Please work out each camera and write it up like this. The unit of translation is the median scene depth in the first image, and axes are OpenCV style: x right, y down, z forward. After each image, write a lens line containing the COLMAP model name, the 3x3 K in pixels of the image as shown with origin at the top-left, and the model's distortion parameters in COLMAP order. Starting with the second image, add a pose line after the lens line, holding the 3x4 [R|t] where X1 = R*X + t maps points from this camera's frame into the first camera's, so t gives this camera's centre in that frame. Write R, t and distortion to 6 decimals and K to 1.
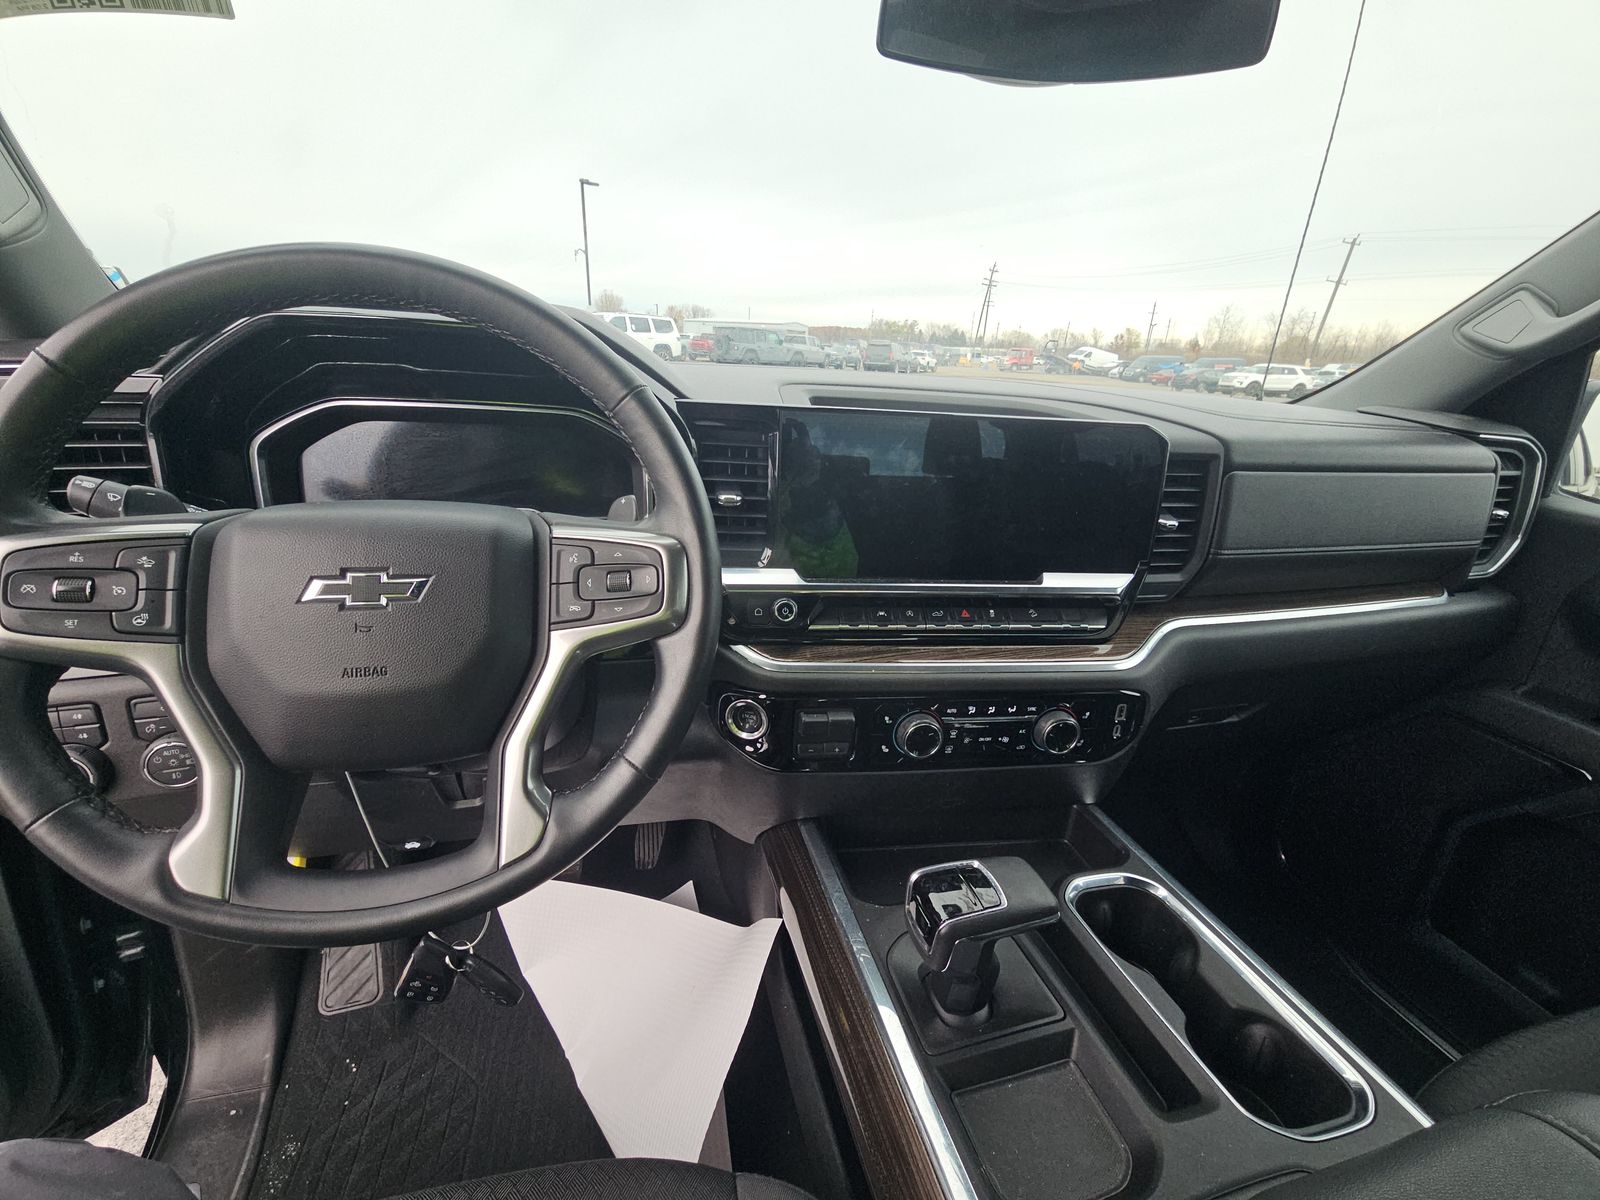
lens RADIAL K [[642.8, 0, 795.7], [0, 642.8, 600.4], [0, 0, 1]] dist [-0.002182, -0.001962]
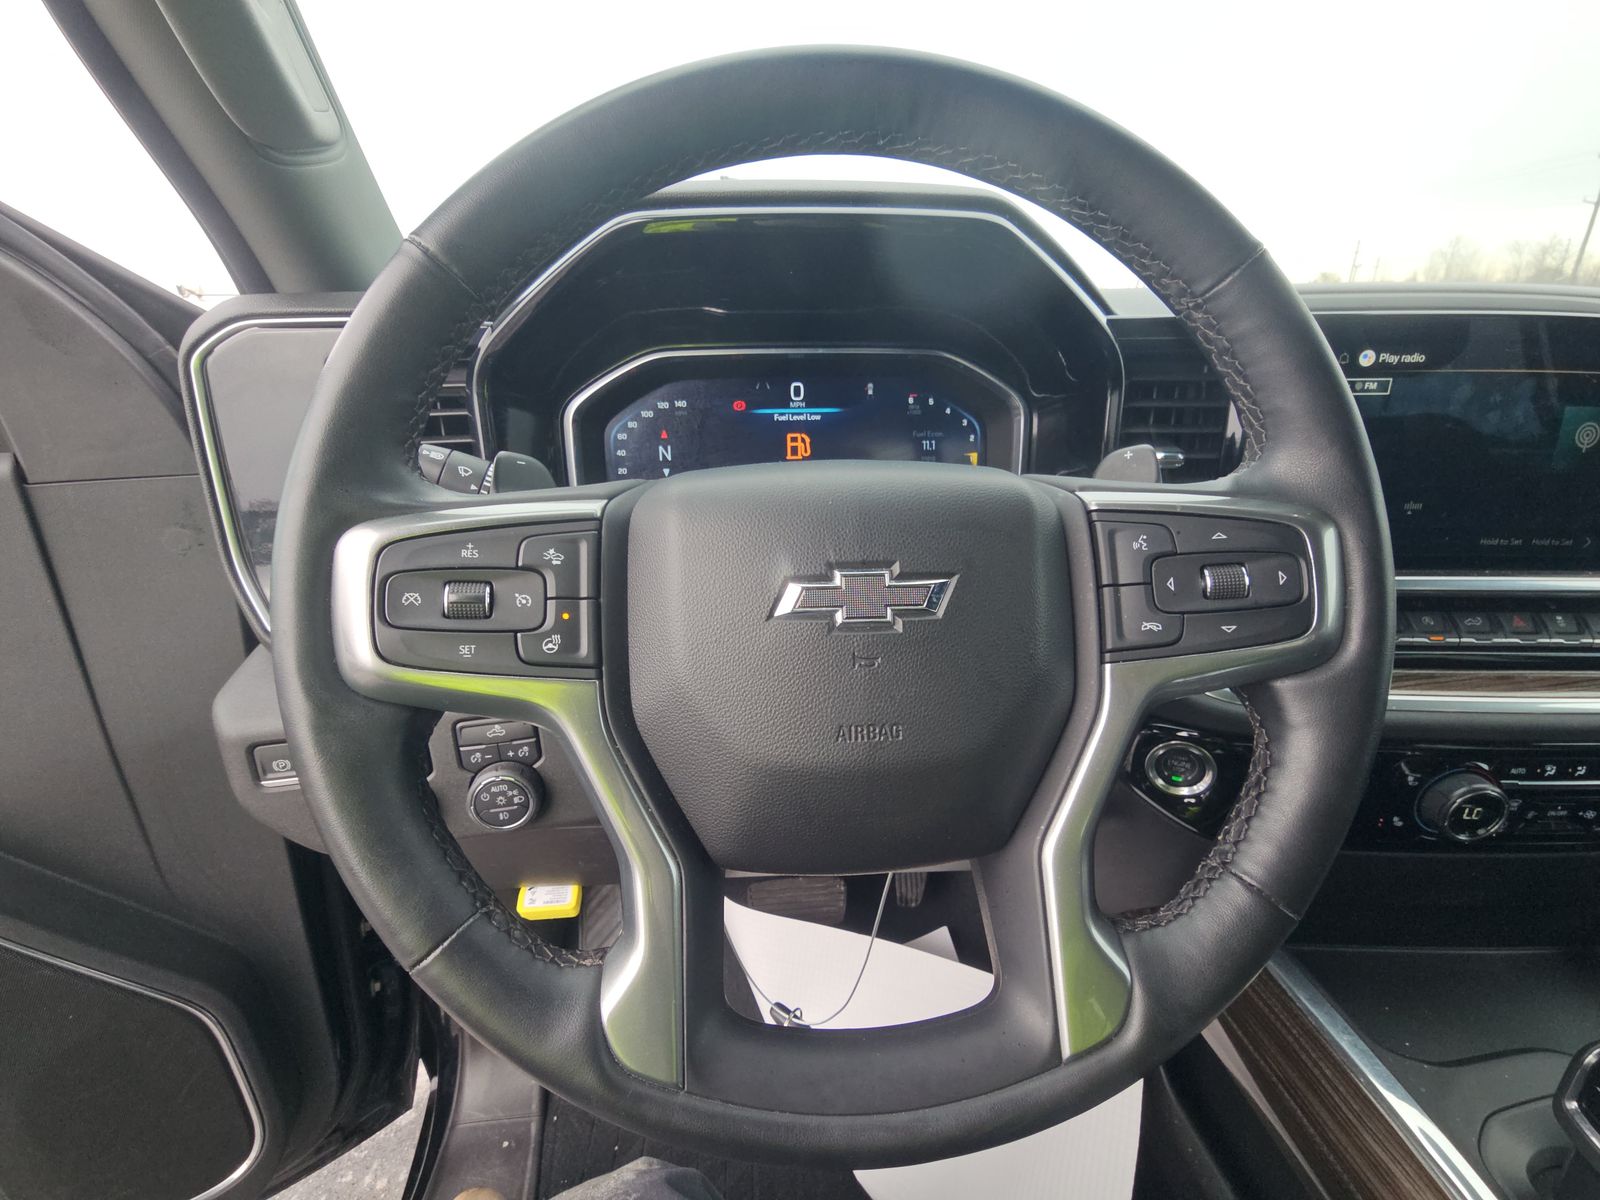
lens RADIAL K [[642.8, 0, 796.5], [0, 642.8, 592.0], [0, 0, 1]] dist [-0.002182, -0.001962]
pose [[0.979600, 0.000873, -0.200955, -0.533288], [0.000568, 0.999975, 0.007113, -0.023610], [0.200956, -0.007082, 0.979575, 0.333115]]
